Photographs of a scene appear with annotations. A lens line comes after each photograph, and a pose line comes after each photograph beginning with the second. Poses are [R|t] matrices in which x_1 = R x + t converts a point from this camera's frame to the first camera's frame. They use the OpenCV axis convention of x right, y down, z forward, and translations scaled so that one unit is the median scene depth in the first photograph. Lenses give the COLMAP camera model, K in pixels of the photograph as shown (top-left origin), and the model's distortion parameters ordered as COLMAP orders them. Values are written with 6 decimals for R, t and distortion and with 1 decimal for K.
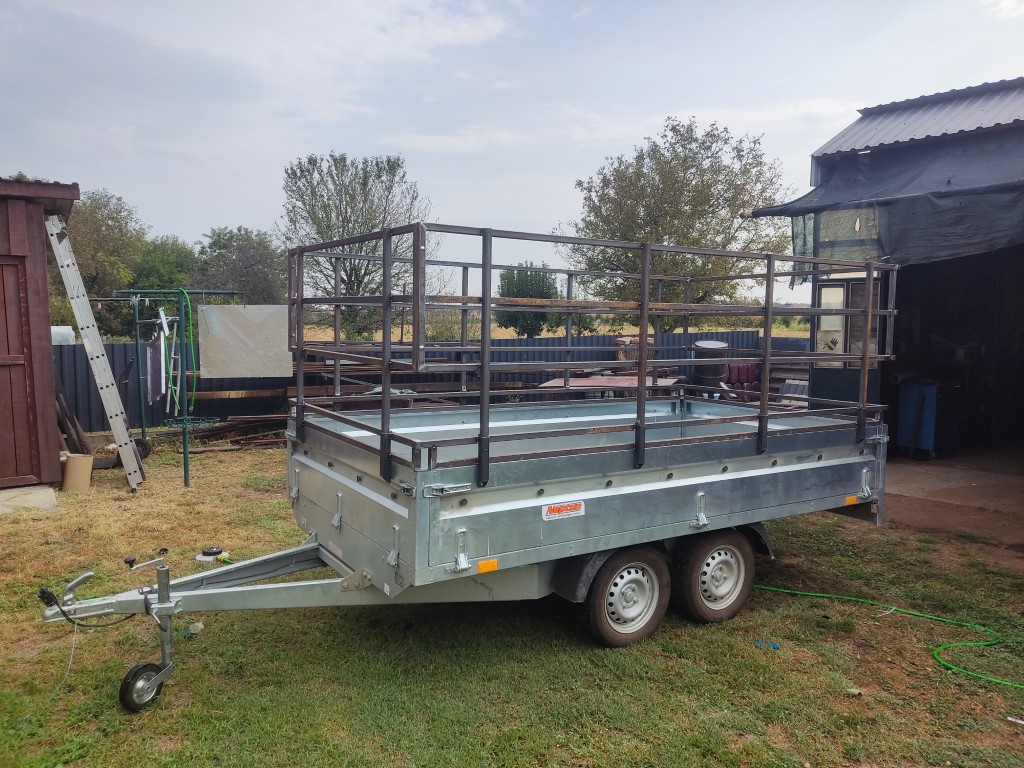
lens RADIAL K [[764.6, 0, 497.7], [0, 764.6, 393.7], [0, 0, 1]] dist [0.065907, -0.066056]
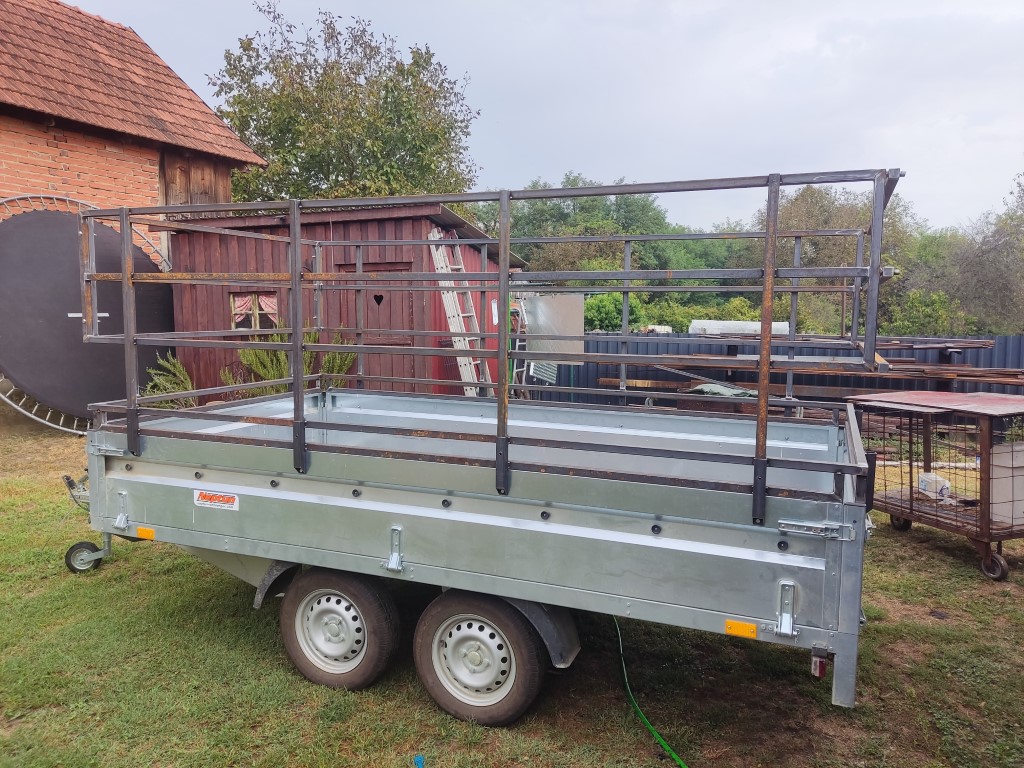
lens RADIAL K [[764.6, 0, 504.7], [0, 764.6, 389.8], [0, 0, 1]] dist [0.065907, -0.066056]
pose [[0.573717, 0.076136, -0.815507, 0.977296], [-0.080087, 0.996114, 0.036656, -0.043203], [0.815129, 0.044282, 0.577585, 0.679899]]
